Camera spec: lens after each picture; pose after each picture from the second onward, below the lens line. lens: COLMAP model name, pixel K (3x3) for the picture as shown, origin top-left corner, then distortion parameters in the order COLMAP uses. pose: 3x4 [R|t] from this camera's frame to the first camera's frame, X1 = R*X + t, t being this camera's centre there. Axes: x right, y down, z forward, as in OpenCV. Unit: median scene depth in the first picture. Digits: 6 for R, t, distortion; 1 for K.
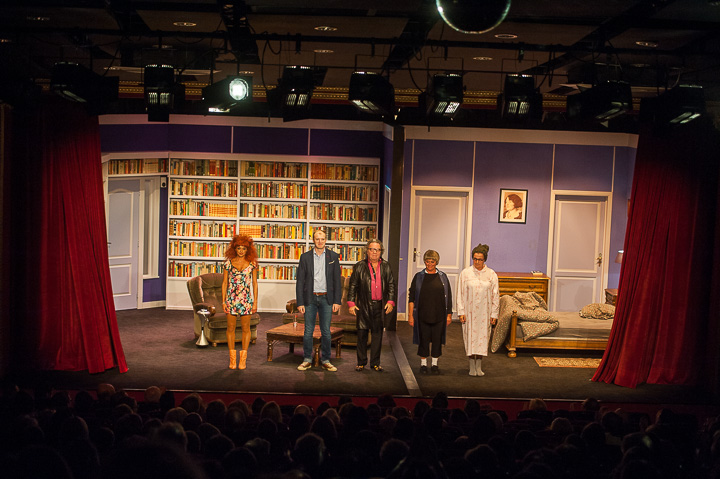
lens RADIAL K [[1549.6, 0, 360.0], [0, 1549.6, 239.5], [0, 0, 1]] dist [-0.044674, -0.059798]
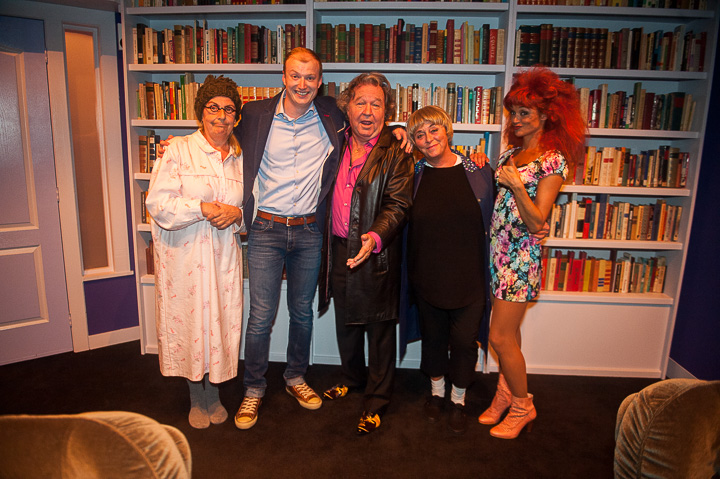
lens RADIAL K [[482.4, 0, 360.0], [0, 482.4, 239.5], [0, 0, 1]] dist [-0.033187, -0.053901]
pose [[0.988996, 0.008197, -0.147718, -0.049668], [-0.001739, 0.999039, 0.043797, 0.008953], [0.147935, -0.043059, 0.988059, 0.885041]]
